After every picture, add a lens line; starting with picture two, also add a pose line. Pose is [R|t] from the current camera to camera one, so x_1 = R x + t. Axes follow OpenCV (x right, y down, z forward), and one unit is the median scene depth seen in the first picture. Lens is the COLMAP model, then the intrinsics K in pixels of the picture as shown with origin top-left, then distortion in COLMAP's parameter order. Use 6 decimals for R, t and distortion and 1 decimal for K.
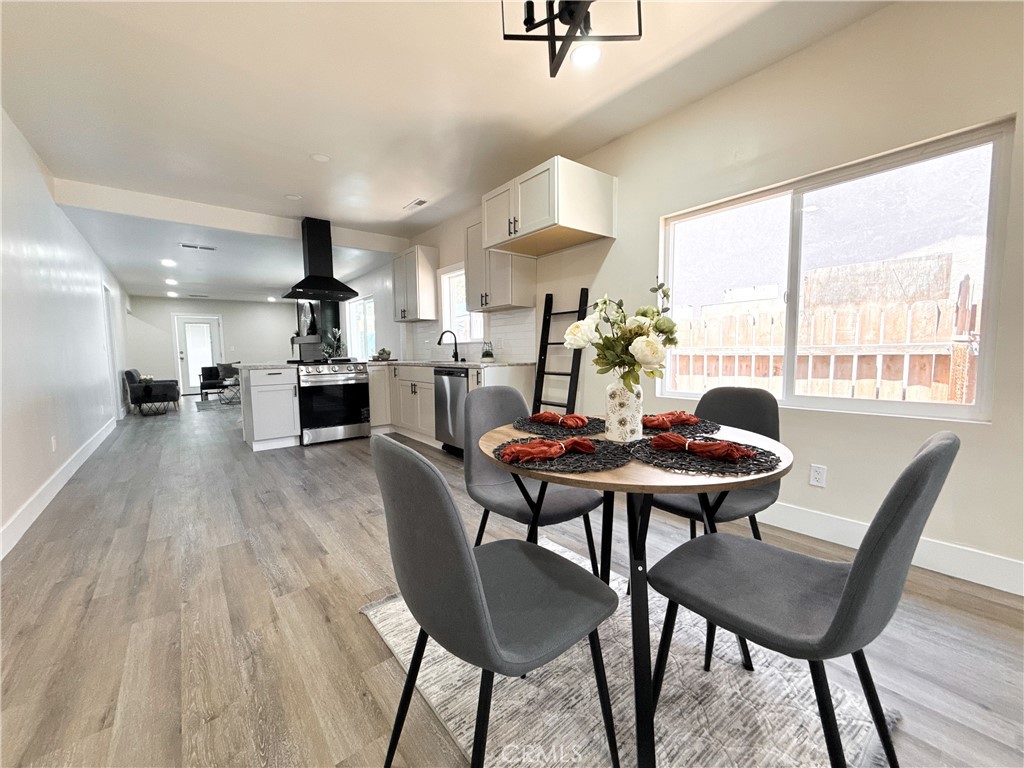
lens RADIAL K [[408.6, 0, 508.1], [0, 408.6, 384.3], [0, 0, 1]] dist [0.000080, -0.000130]
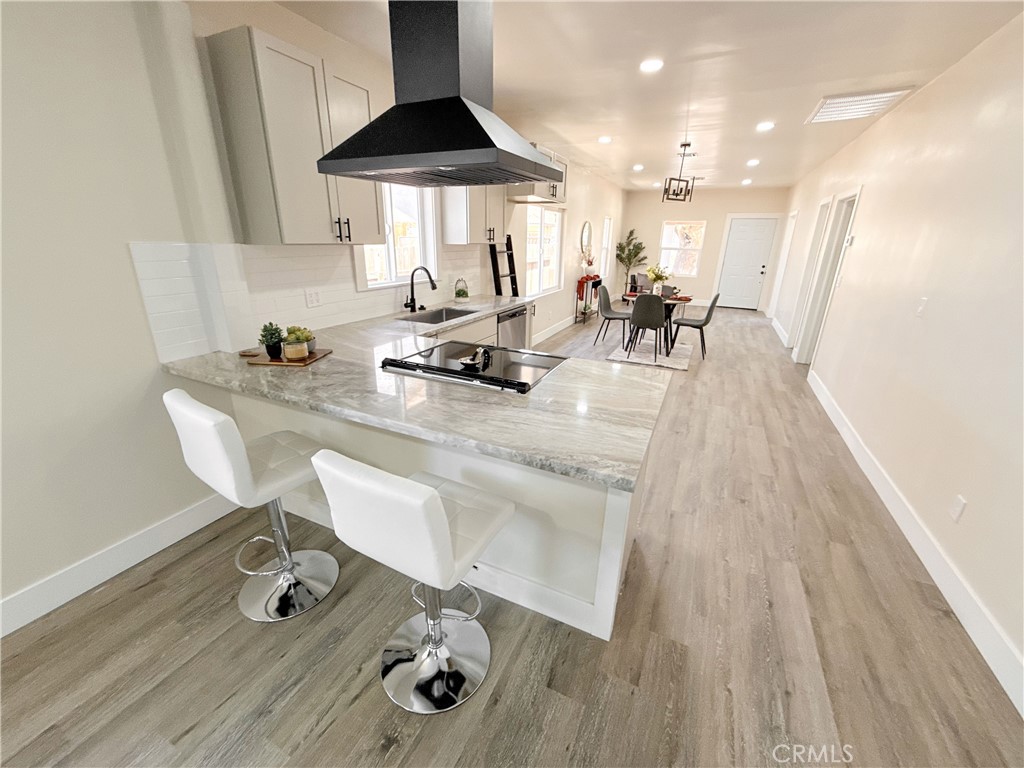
lens RADIAL K [[415.1, 0, 508.6], [0, 415.1, 384.4], [0, 0, 1]] dist [-0.000553, -0.000454]
pose [[-0.430223, -0.294883, 0.853201, -1.121148], [0.062404, 0.933166, 0.353987, -0.243635], [-0.900563, 0.205537, -0.383067, 1.551460]]
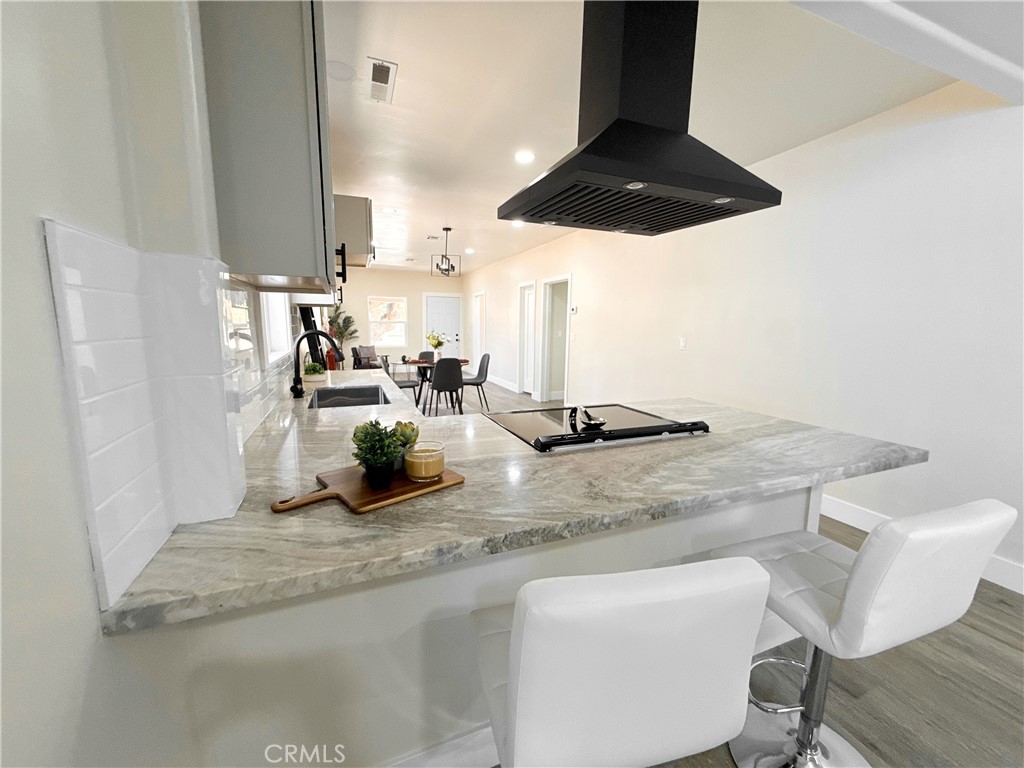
lens RADIAL K [[408.6, 0, 508.1], [0, 408.6, 384.3], [0, 0, 1]] dist [0.000080, -0.000130]
pose [[-0.957778, -0.039519, 0.284779, -0.641214], [0.025748, 0.974738, 0.221861, -0.225594], [-0.286353, 0.219826, -0.932565, 1.839238]]
